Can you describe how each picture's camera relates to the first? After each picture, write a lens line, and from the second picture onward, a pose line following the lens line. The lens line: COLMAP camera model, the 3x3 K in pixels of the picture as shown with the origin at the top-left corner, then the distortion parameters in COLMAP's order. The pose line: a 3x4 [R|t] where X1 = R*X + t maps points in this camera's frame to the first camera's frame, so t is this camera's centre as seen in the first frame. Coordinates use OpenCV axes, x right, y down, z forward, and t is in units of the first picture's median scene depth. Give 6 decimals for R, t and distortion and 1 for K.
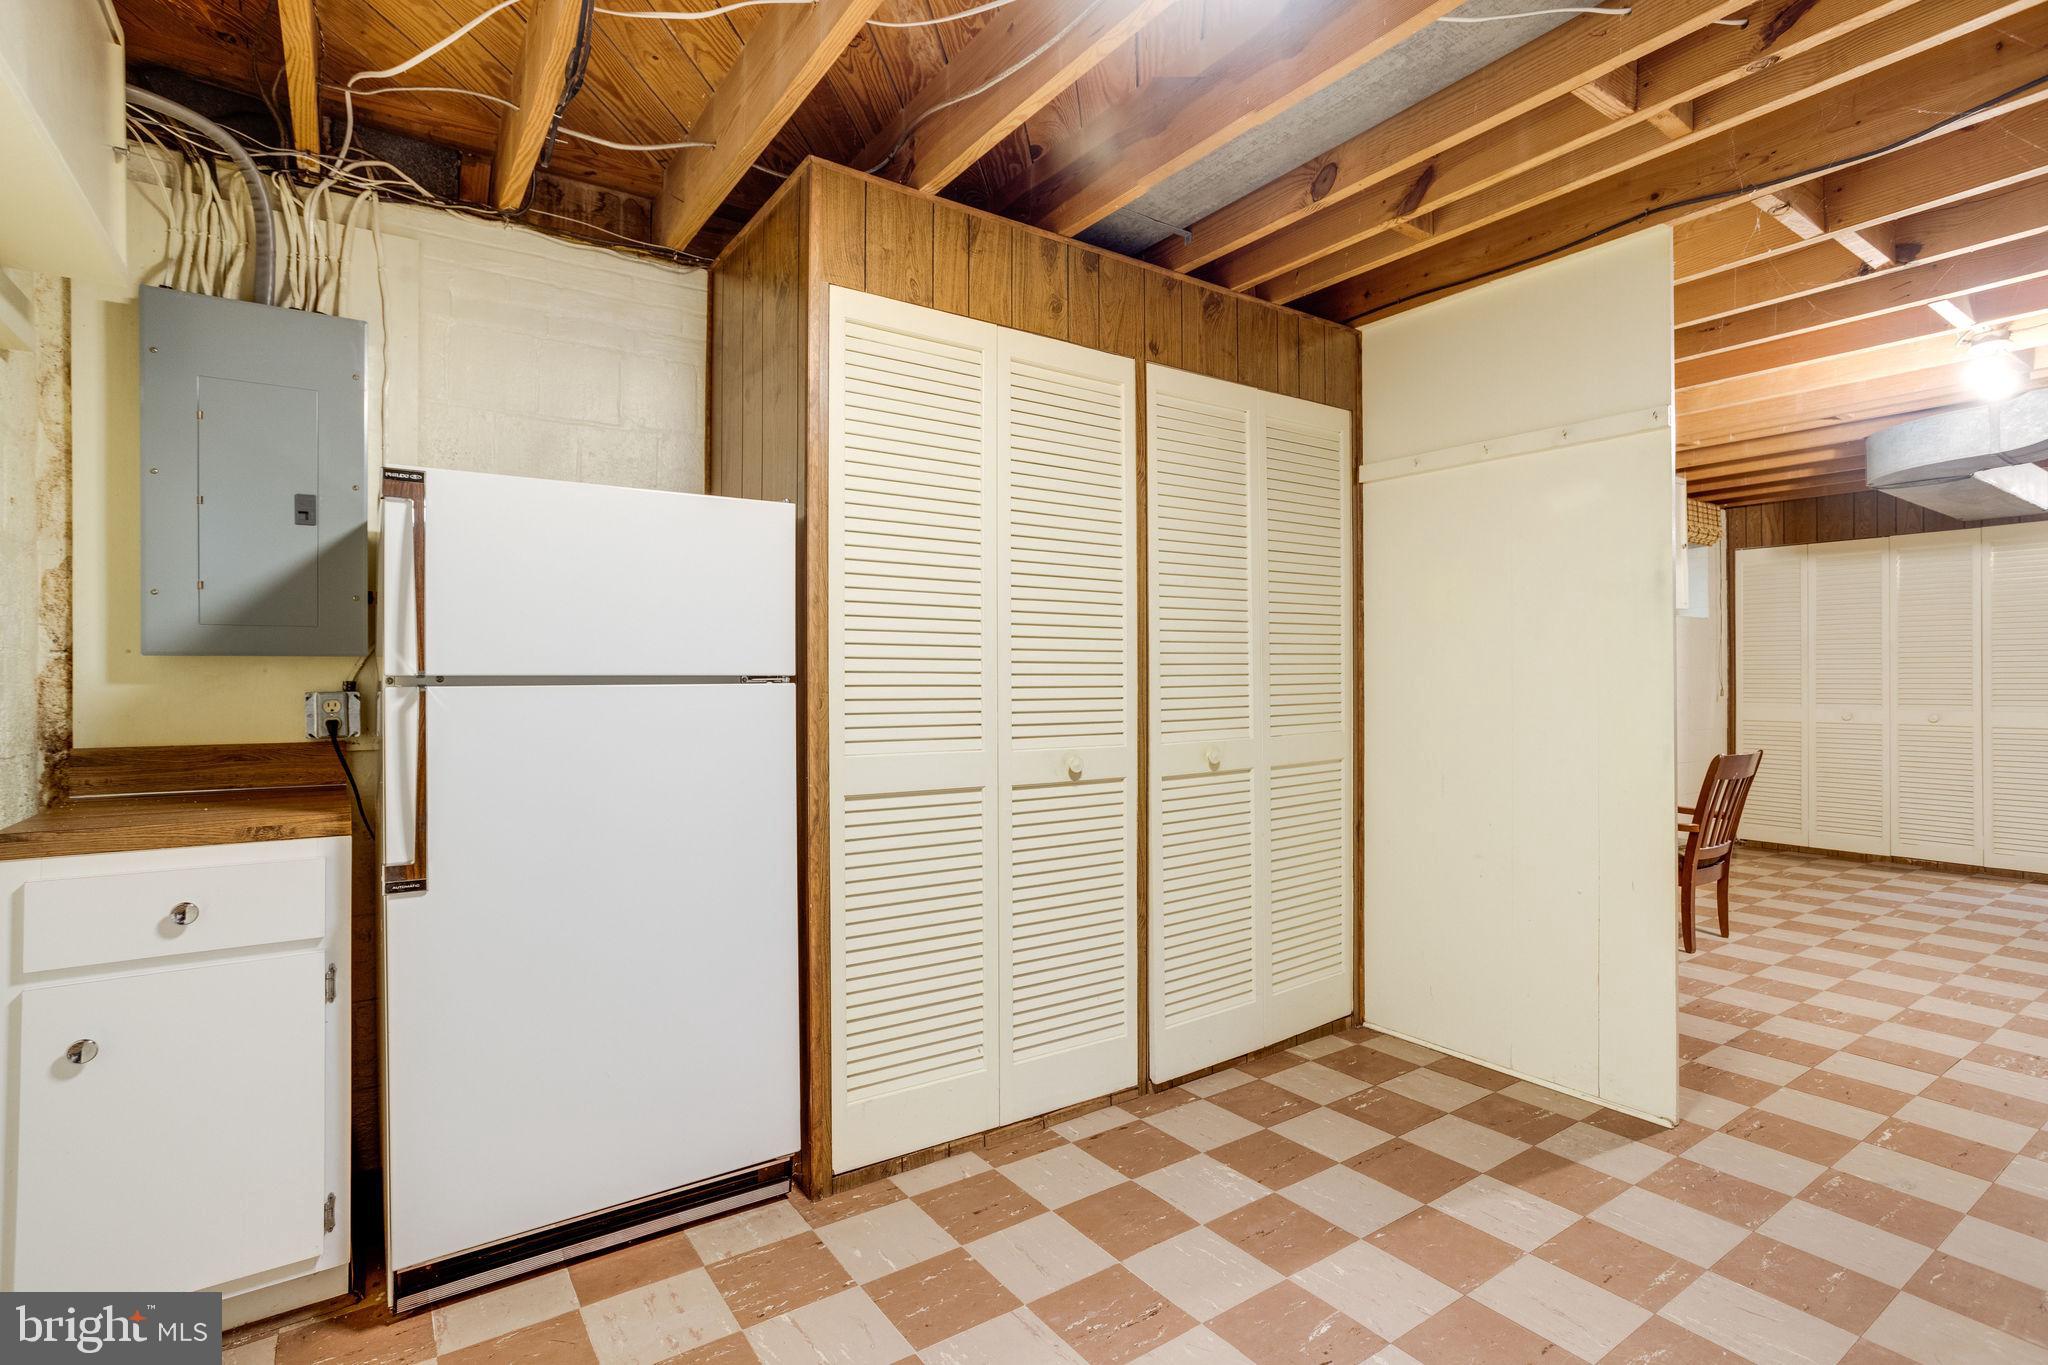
lens RADIAL K [[980.5, 0, 1021.9], [0, 980.5, 677.0], [0, 0, 1]] dist [-0.040581, 0.023908]
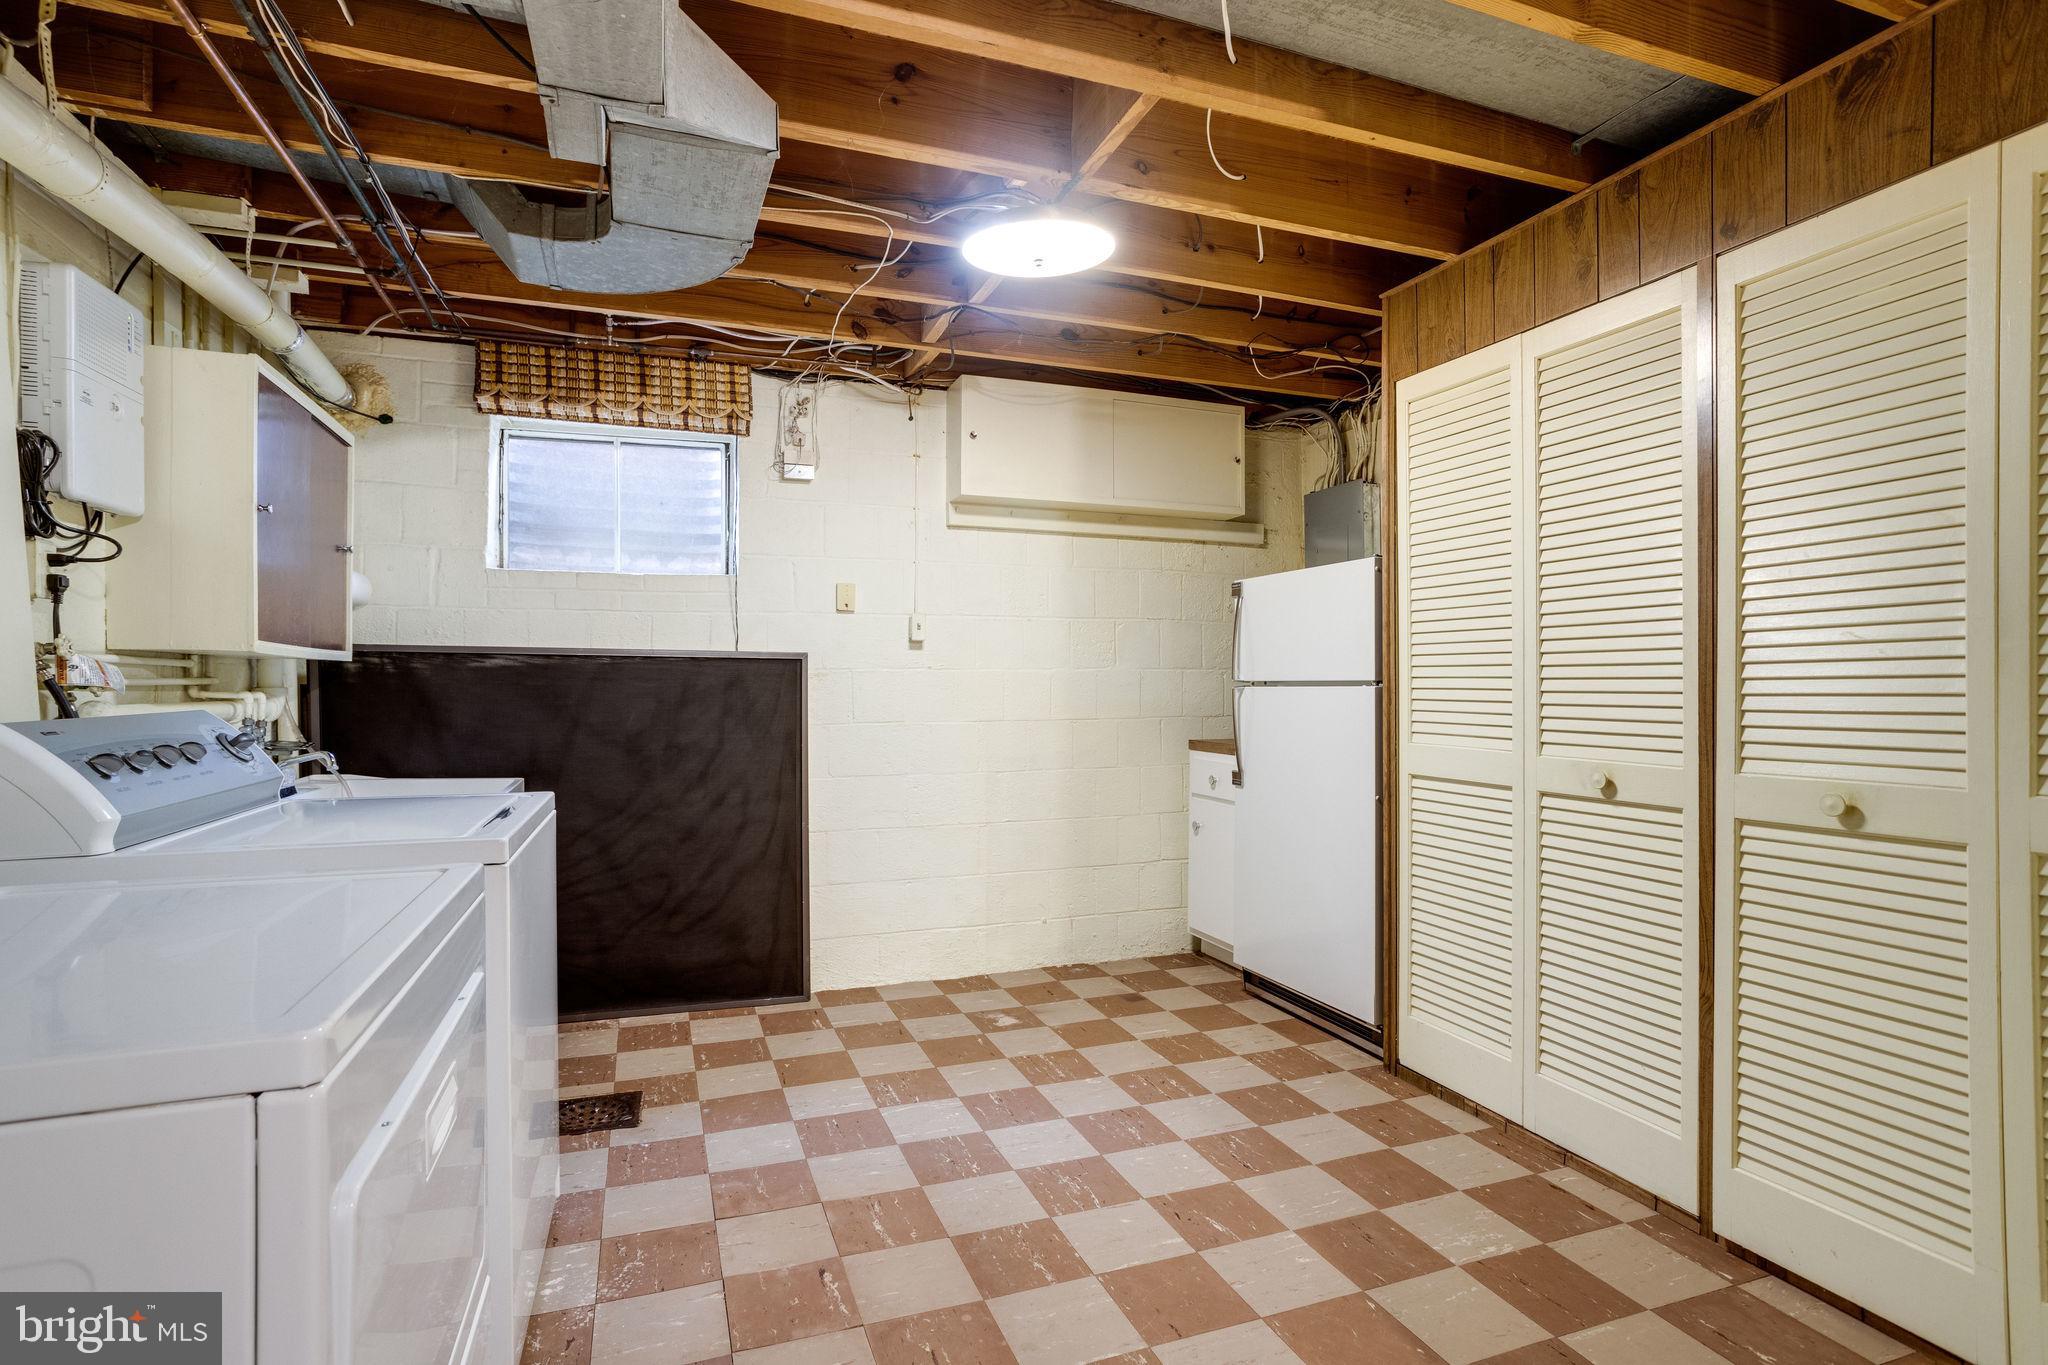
lens RADIAL K [[980.5, 0, 1021.9], [0, 980.5, 677.0], [0, 0, 1]] dist [-0.040581, 0.023908]
pose [[-0.235619, -0.004942, -0.971833, 1.180567], [0.005889, 0.999961, -0.006513, -0.000514], [0.971828, -0.007258, -0.235581, 0.806179]]
